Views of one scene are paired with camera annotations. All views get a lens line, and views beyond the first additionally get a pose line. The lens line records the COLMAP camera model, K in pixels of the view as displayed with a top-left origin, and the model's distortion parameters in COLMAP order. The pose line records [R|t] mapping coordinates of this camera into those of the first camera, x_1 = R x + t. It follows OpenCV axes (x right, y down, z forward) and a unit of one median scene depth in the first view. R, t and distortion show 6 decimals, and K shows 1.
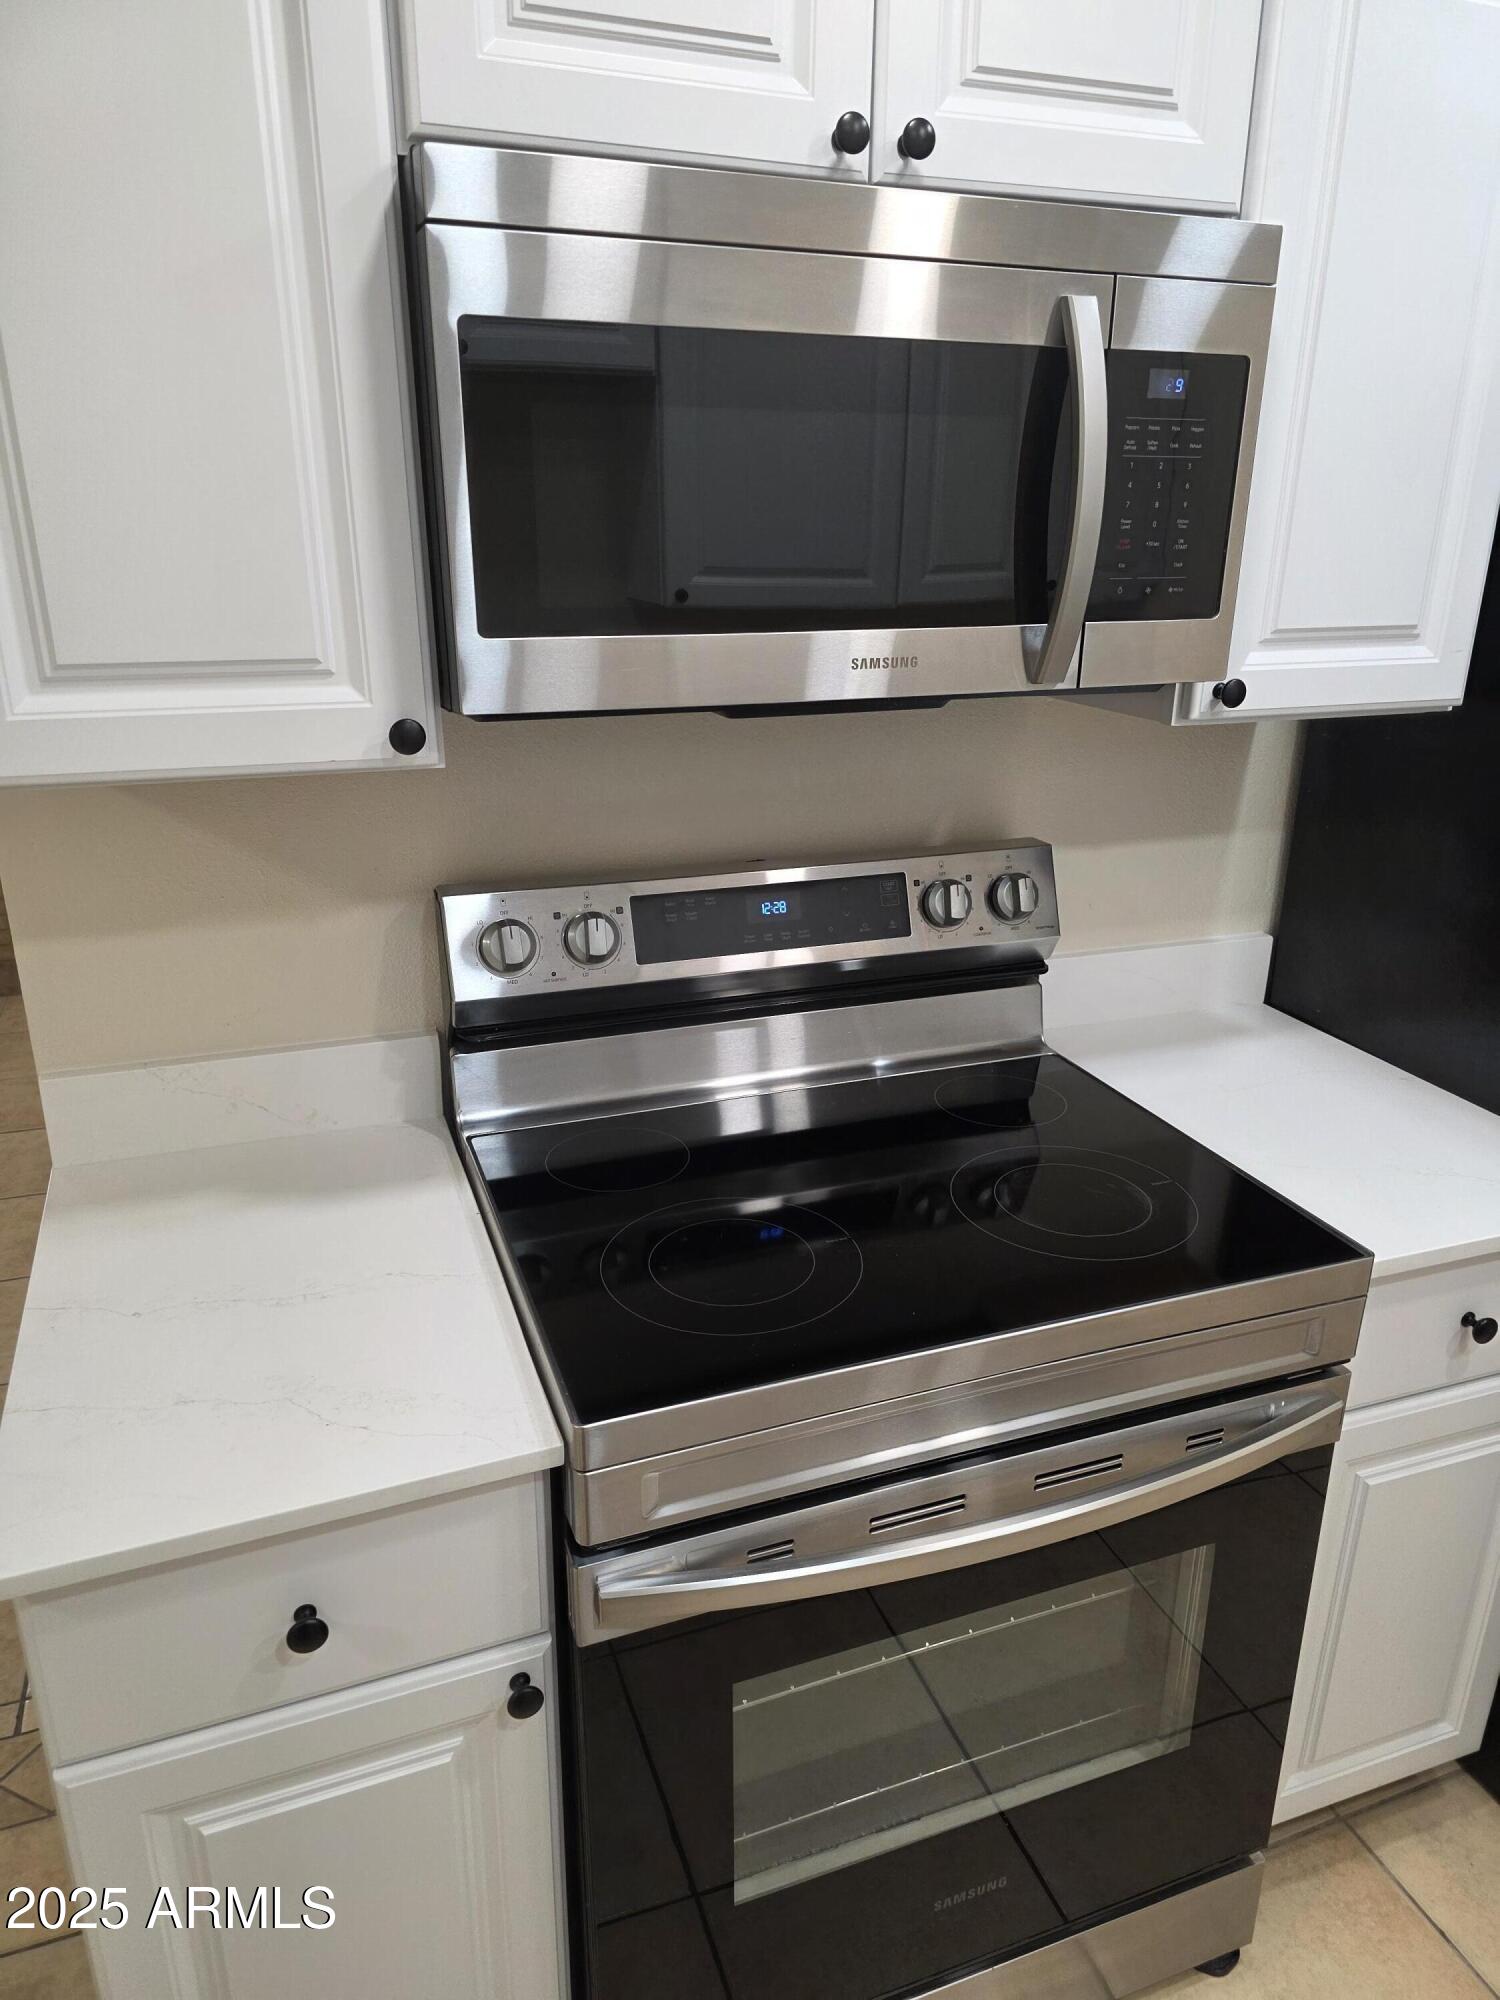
lens RADIAL K [[1354.4, 0, 751.5], [0, 1354.4, 1003.5], [0, 0, 1]] dist [0.075585, -0.064335]
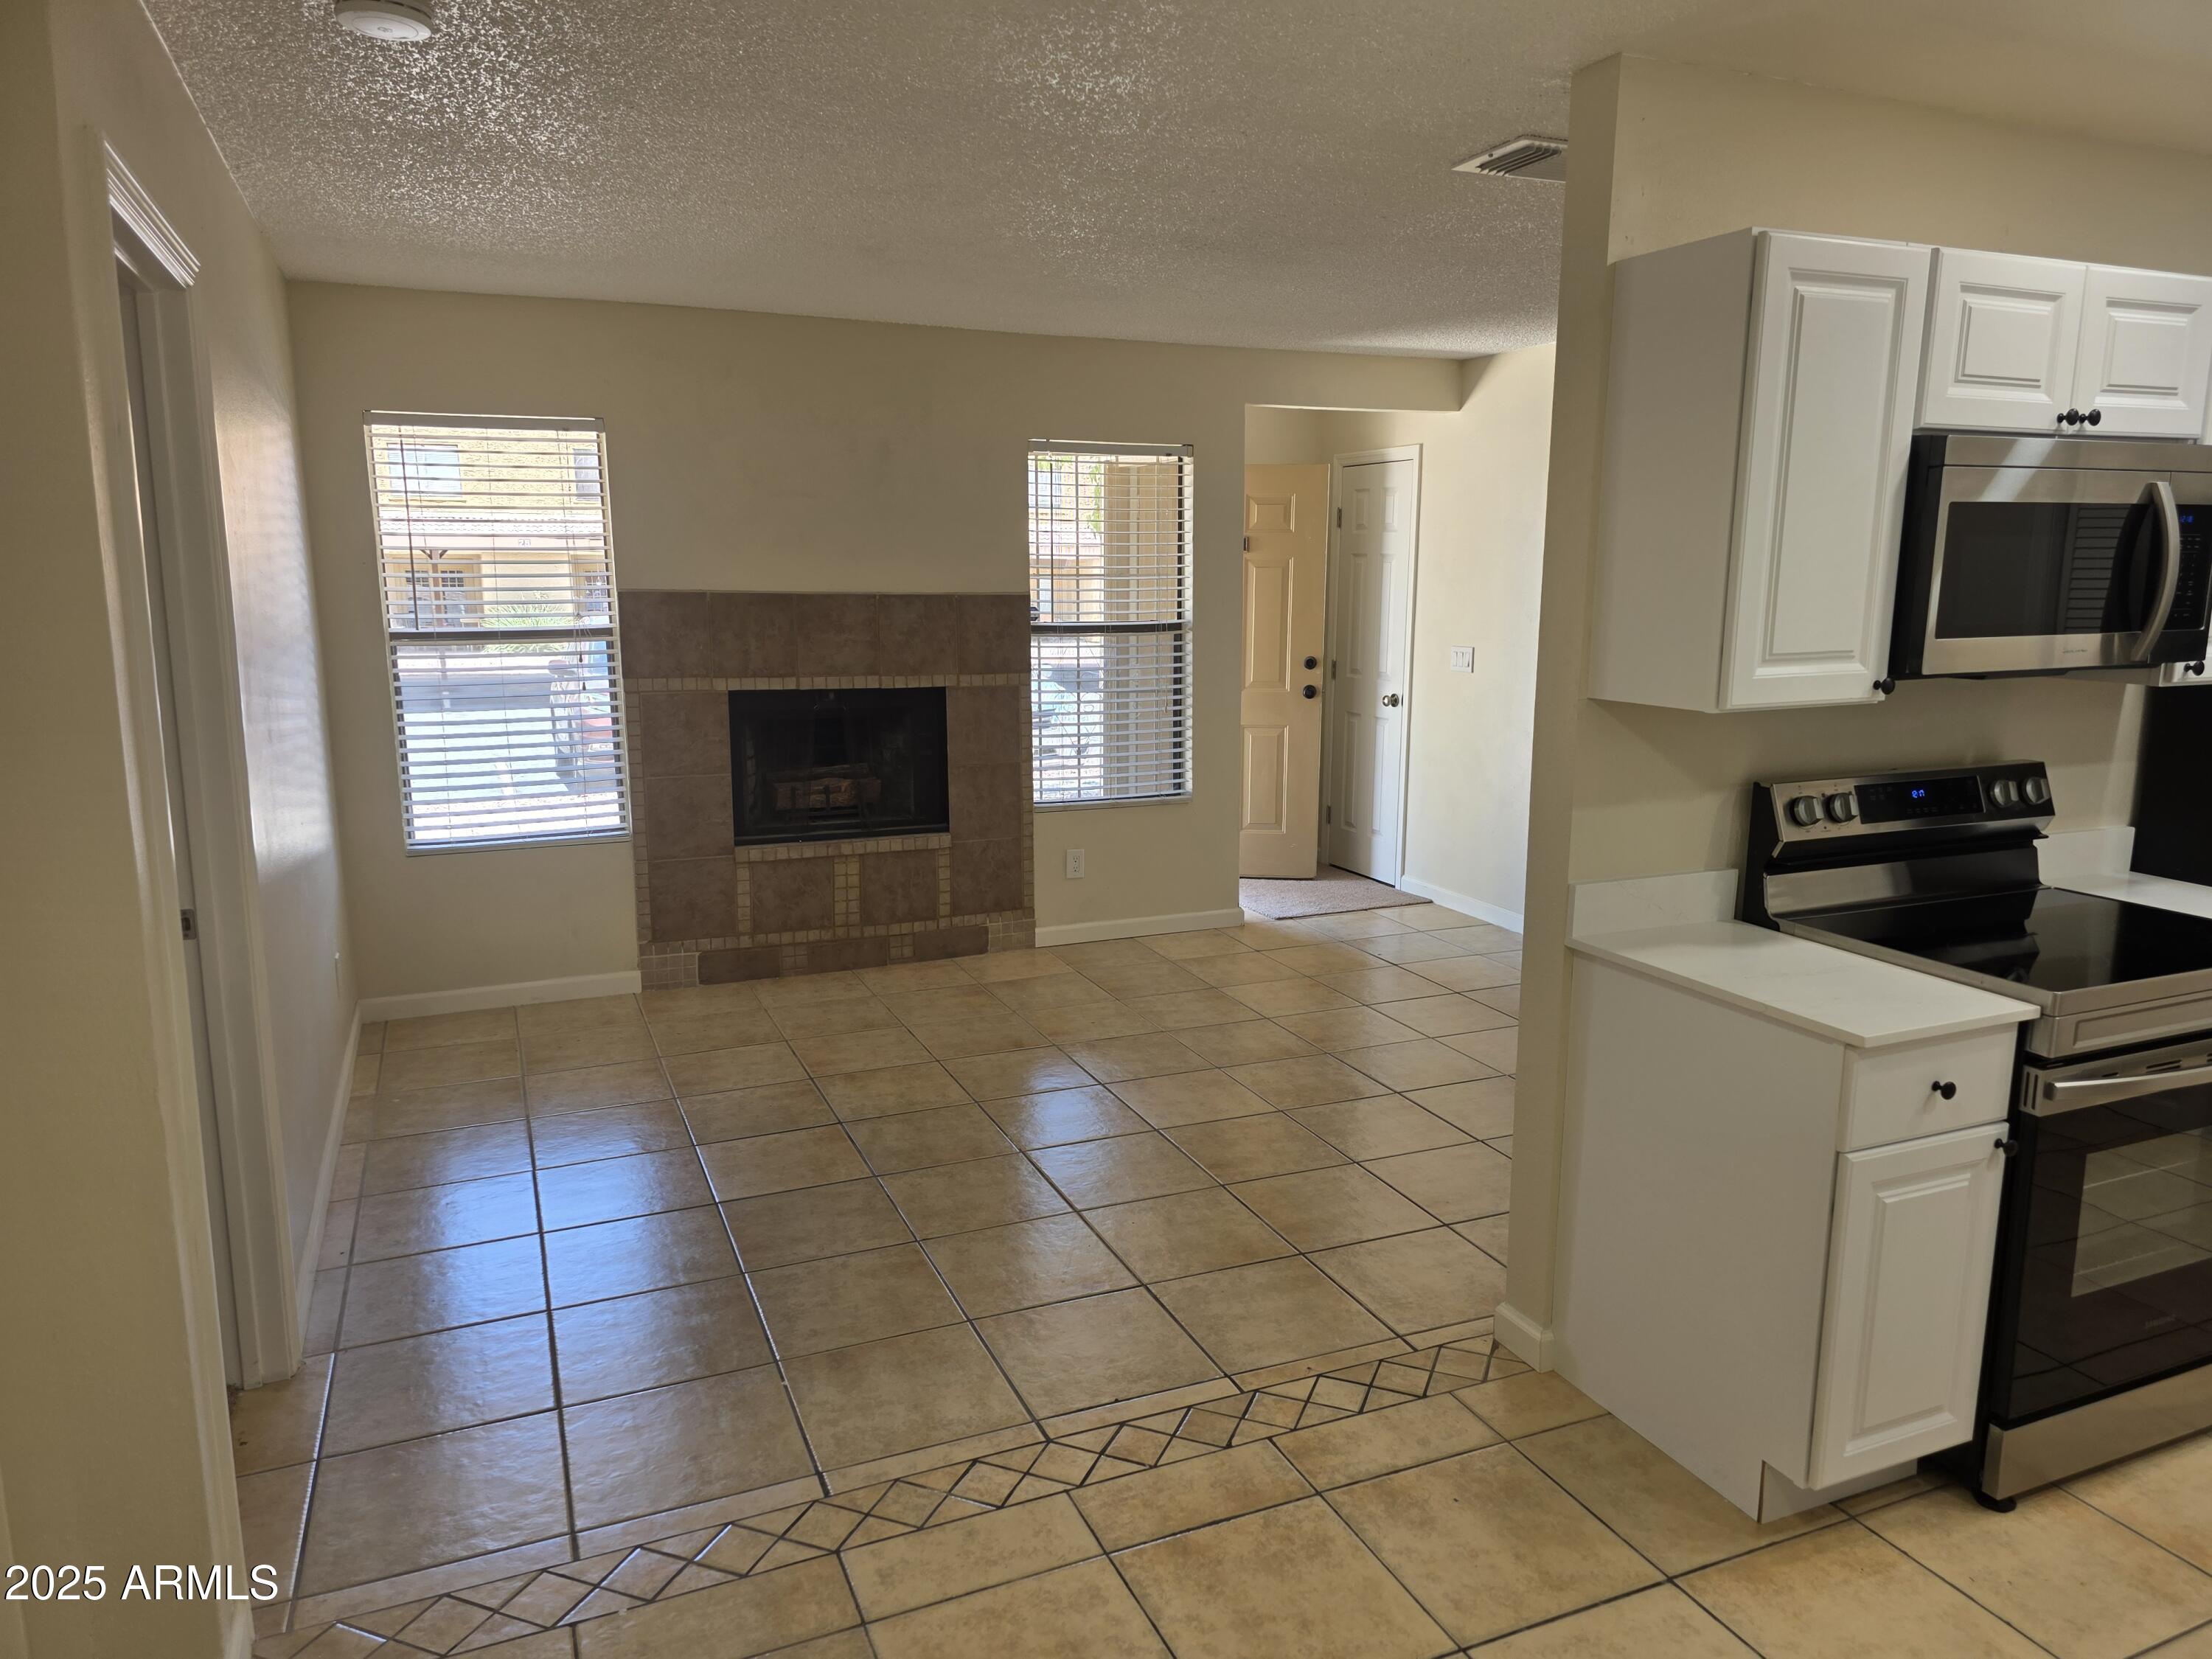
lens RADIAL K [[1472.4, 0, 1110.3], [0, 1472.4, 838.9], [0, 0, 1]] dist [0.031790, -0.000608]
pose [[0.998482, -0.014788, 0.053056, -1.562691], [0.022808, 0.987821, -0.153917, 0.357215], [-0.050134, 0.154893, 0.986658, -1.144897]]
